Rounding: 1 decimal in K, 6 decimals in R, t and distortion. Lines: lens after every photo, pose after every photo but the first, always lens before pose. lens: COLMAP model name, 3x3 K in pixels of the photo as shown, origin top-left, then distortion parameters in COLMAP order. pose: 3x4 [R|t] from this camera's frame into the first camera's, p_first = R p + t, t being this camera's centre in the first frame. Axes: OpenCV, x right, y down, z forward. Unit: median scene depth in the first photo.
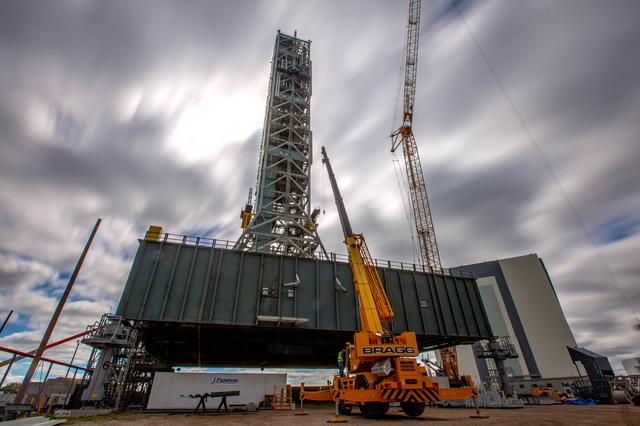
lens RADIAL K [[271.8, 0, 322.0], [0, 271.8, 208.2], [0, 0, 1]] dist [0.000792, 0.000056]
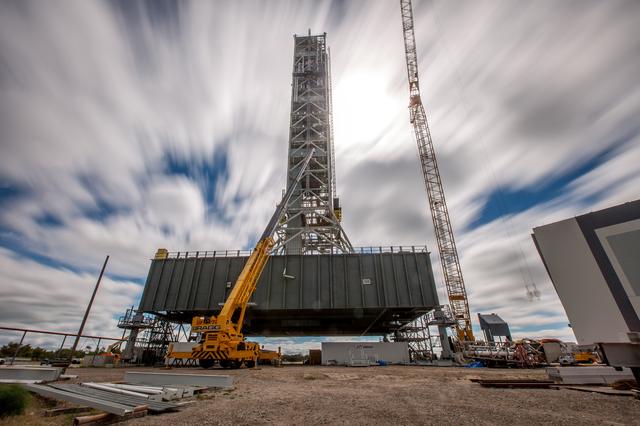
lens RADIAL K [[258.6, 0, 319.3], [0, 258.6, 209.0], [0, 0, 1]] dist [0.000860, 0.000042]
pose [[0.934508, -0.172294, -0.311465, 0.223621], [0.195765, 0.979596, 0.045481, -0.013500], [0.297274, -0.103476, 0.949169, -0.022955]]
